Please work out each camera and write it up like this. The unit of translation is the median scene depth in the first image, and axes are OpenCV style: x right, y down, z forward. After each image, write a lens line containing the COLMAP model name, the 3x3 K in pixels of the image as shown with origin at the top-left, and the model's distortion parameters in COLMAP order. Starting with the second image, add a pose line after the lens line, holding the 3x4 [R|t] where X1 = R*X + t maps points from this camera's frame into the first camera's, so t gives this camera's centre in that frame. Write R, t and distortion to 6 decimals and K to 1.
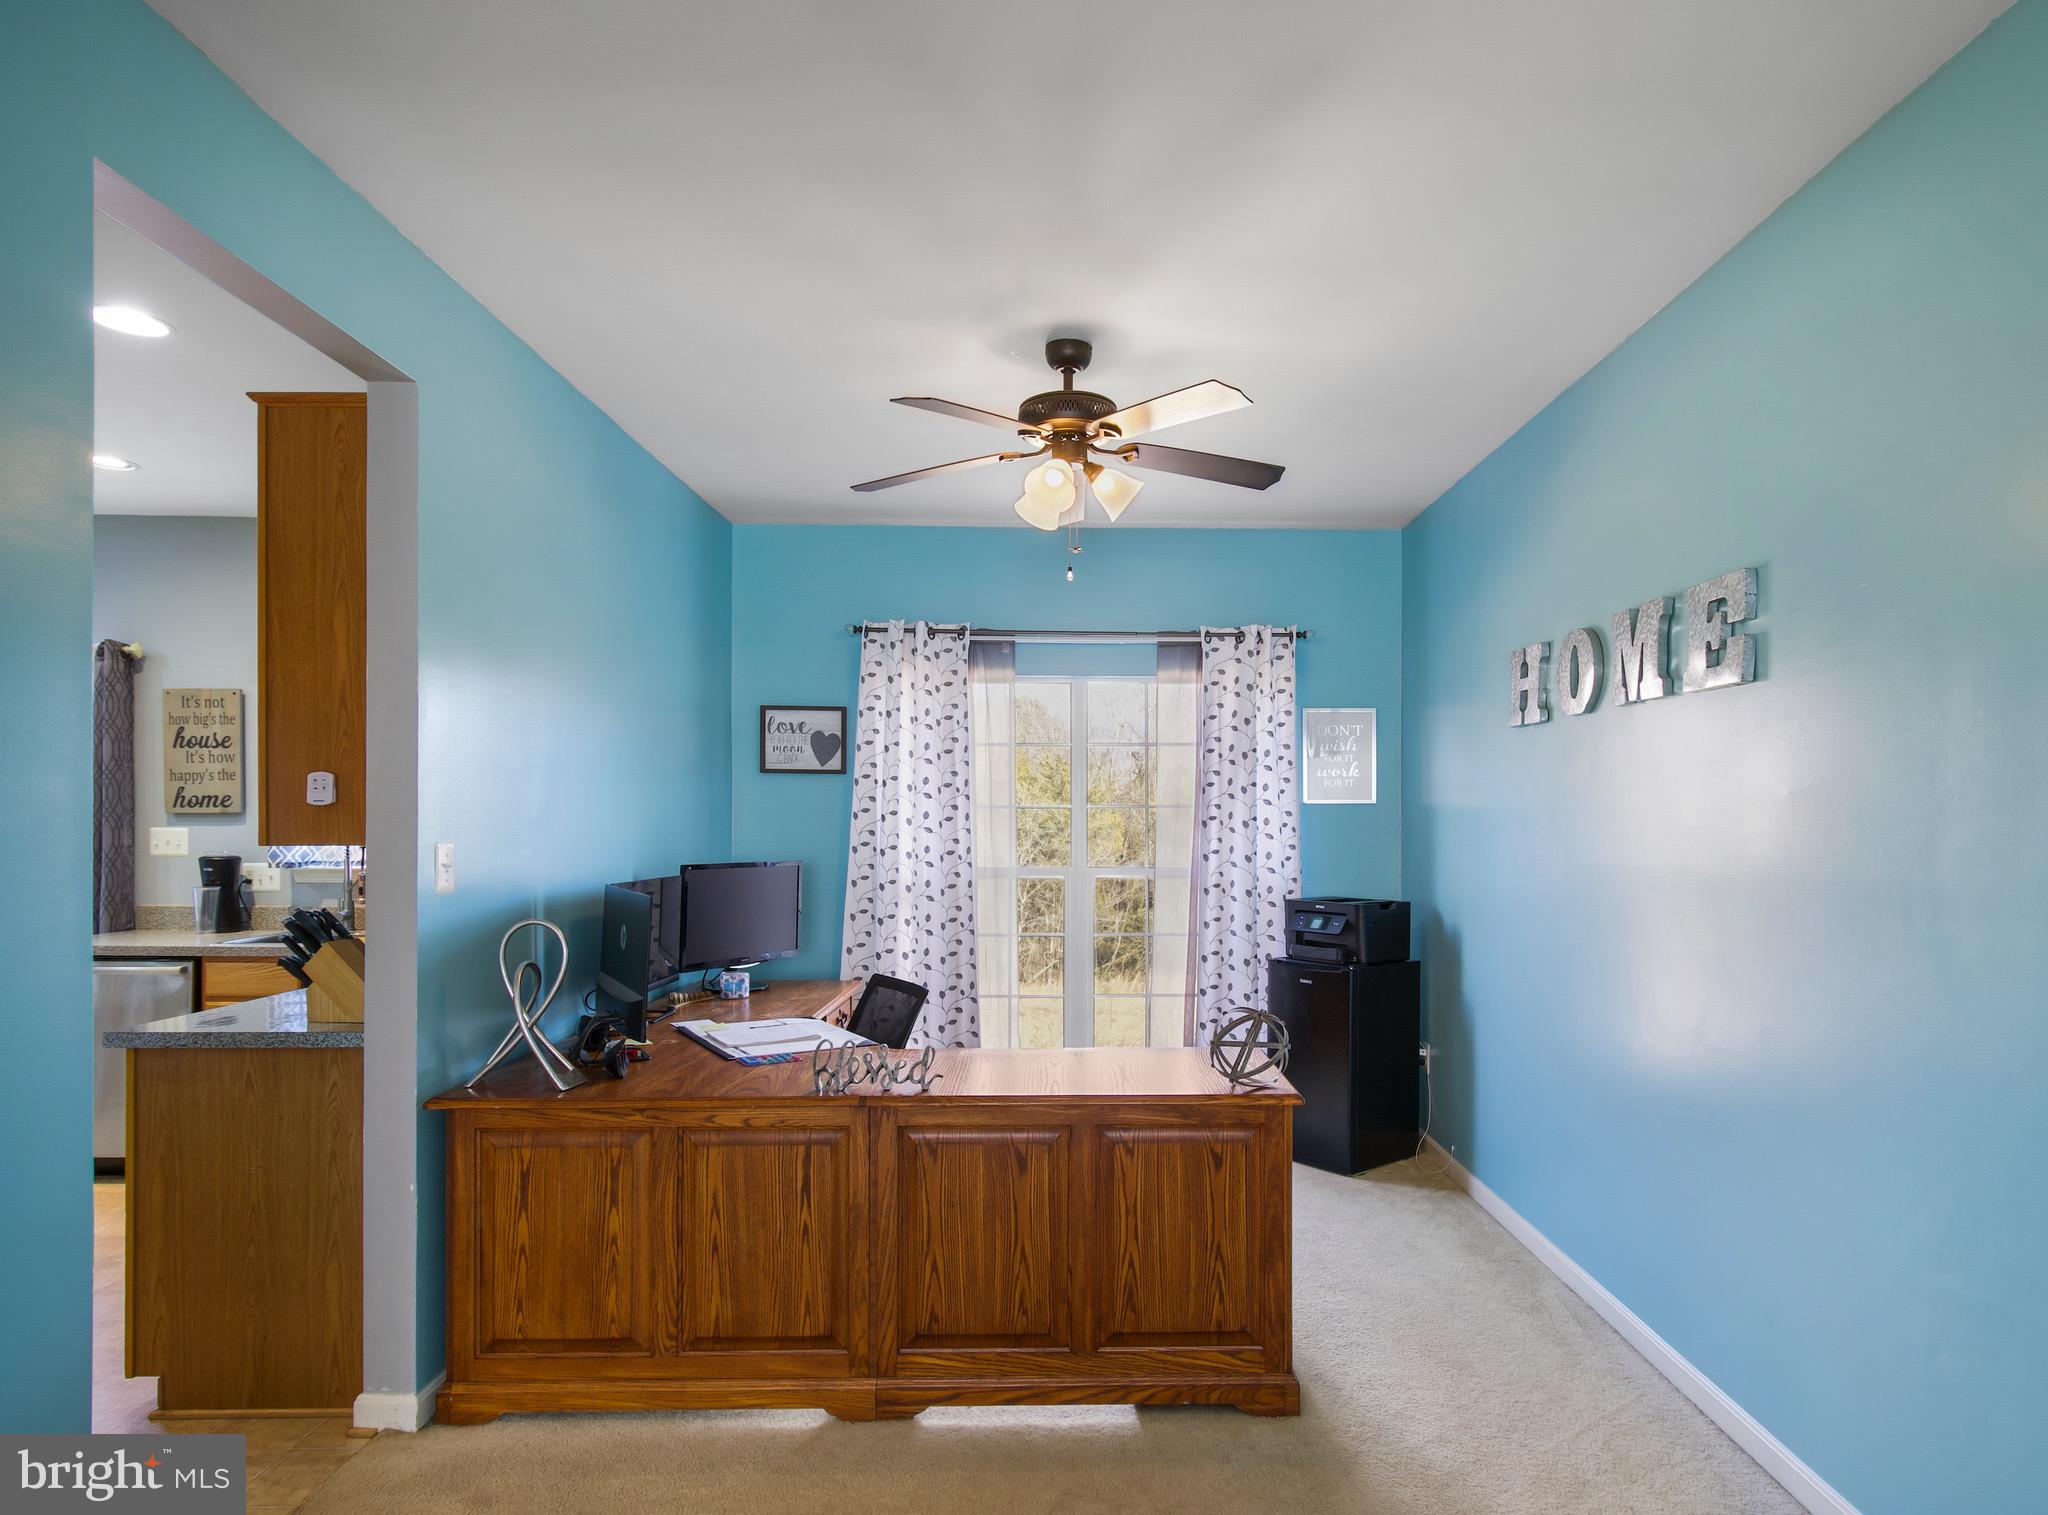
lens RADIAL K [[1197.6, 0, 1093.6], [0, 1197.6, 826.3], [0, 0, 1]] dist [-0.000739, -0.000274]
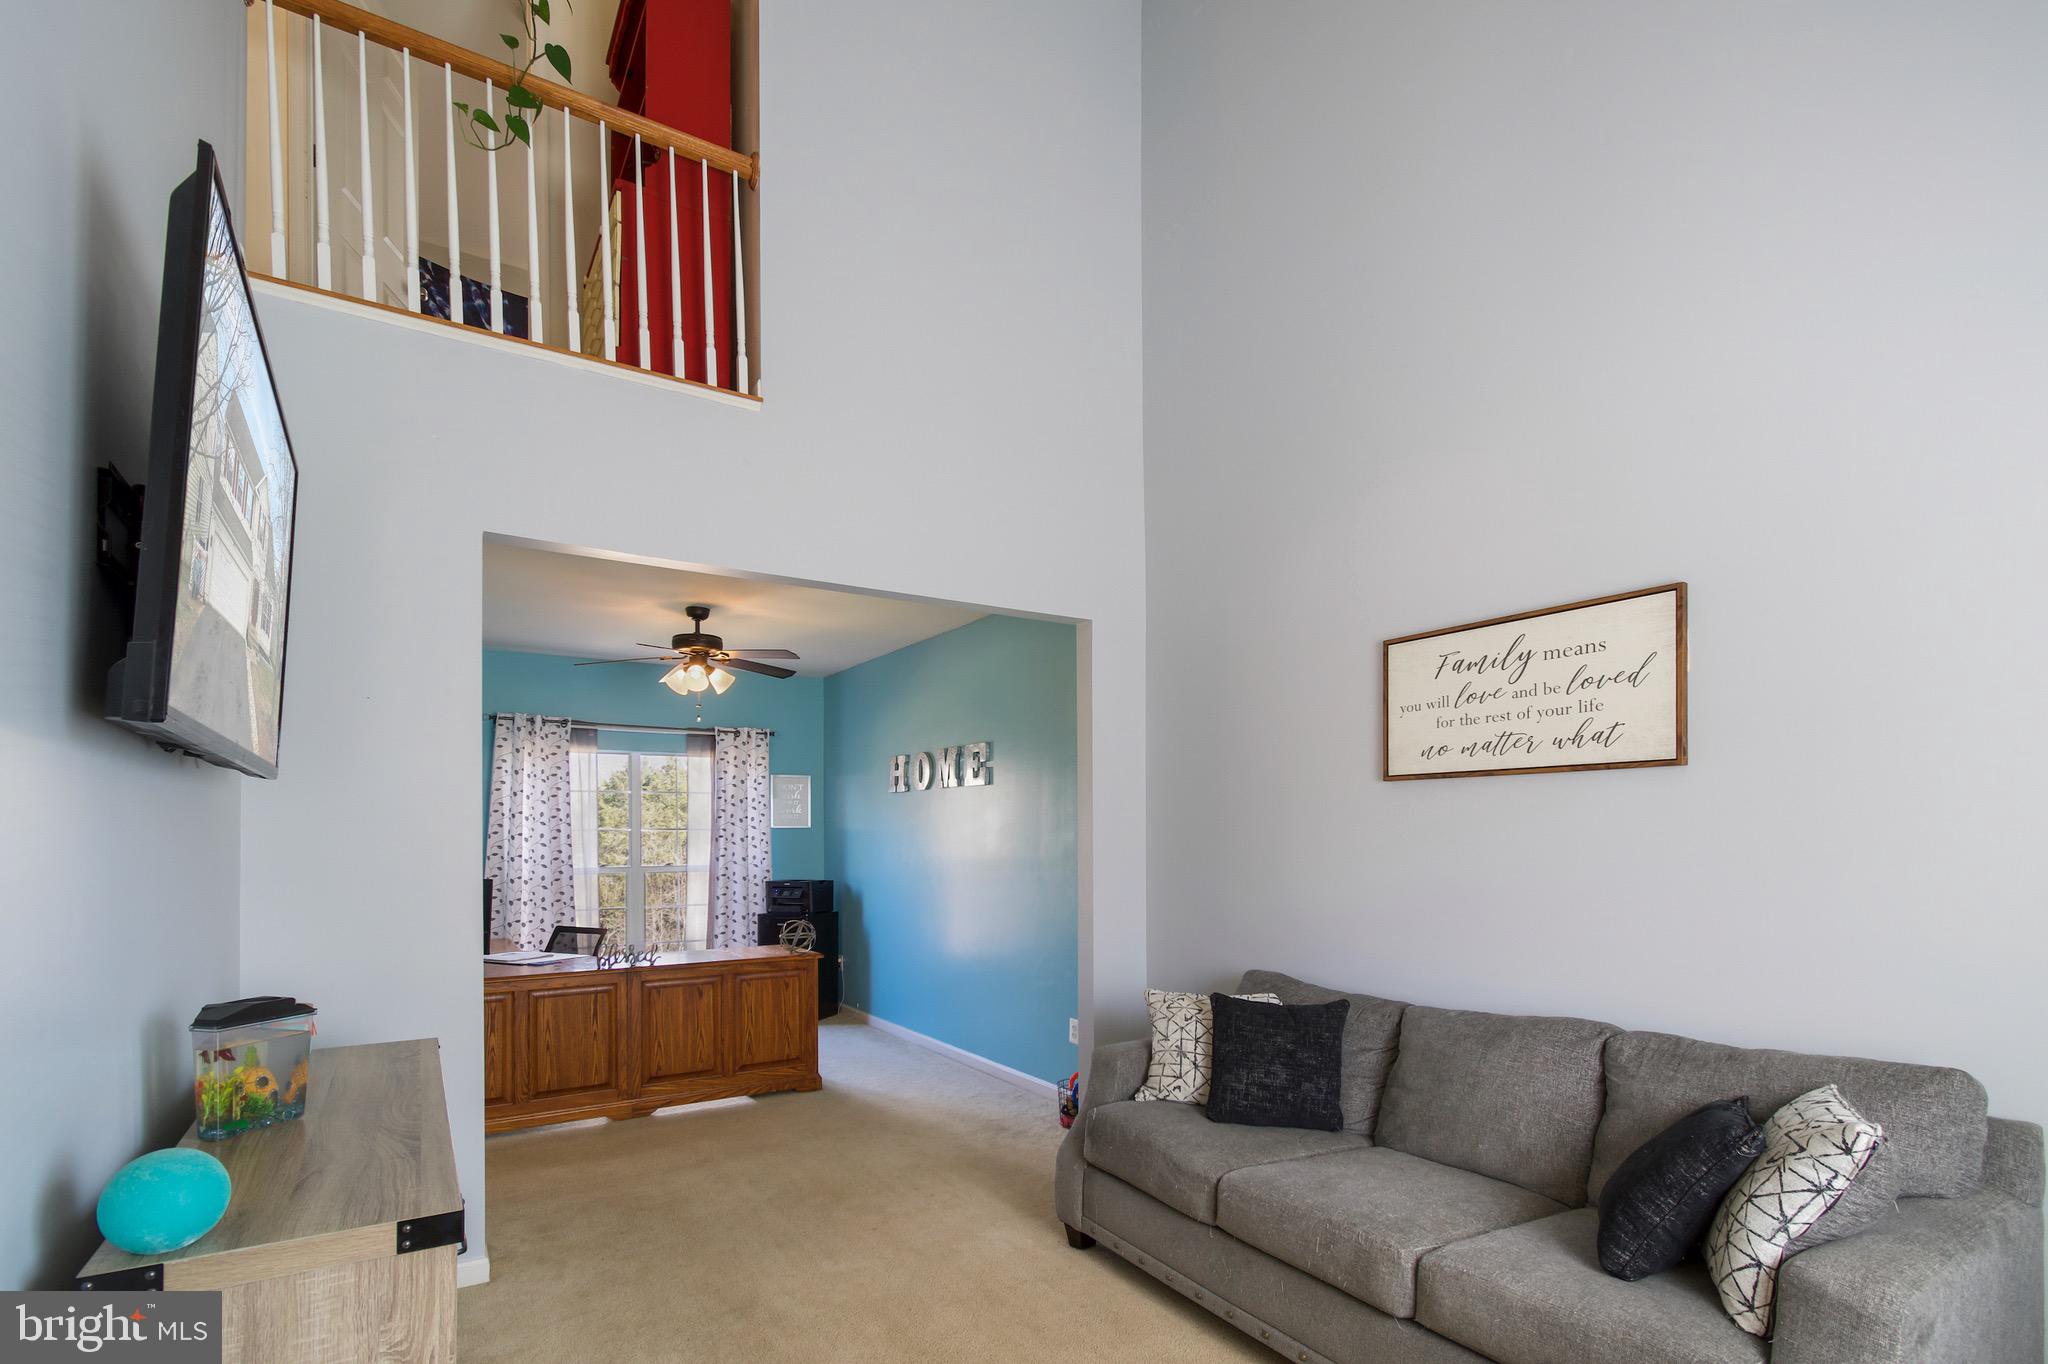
lens RADIAL K [[940.9, 0, 1012.5], [0, 940.9, 738.1], [0, 0, 1]] dist [0.001313, 0.000252]
pose [[0.868500, 0.045450, 0.493601, -0.229891], [0.008427, 0.994290, -0.106380, 0.000273], [-0.495617, 0.096551, 0.863158, -0.439578]]
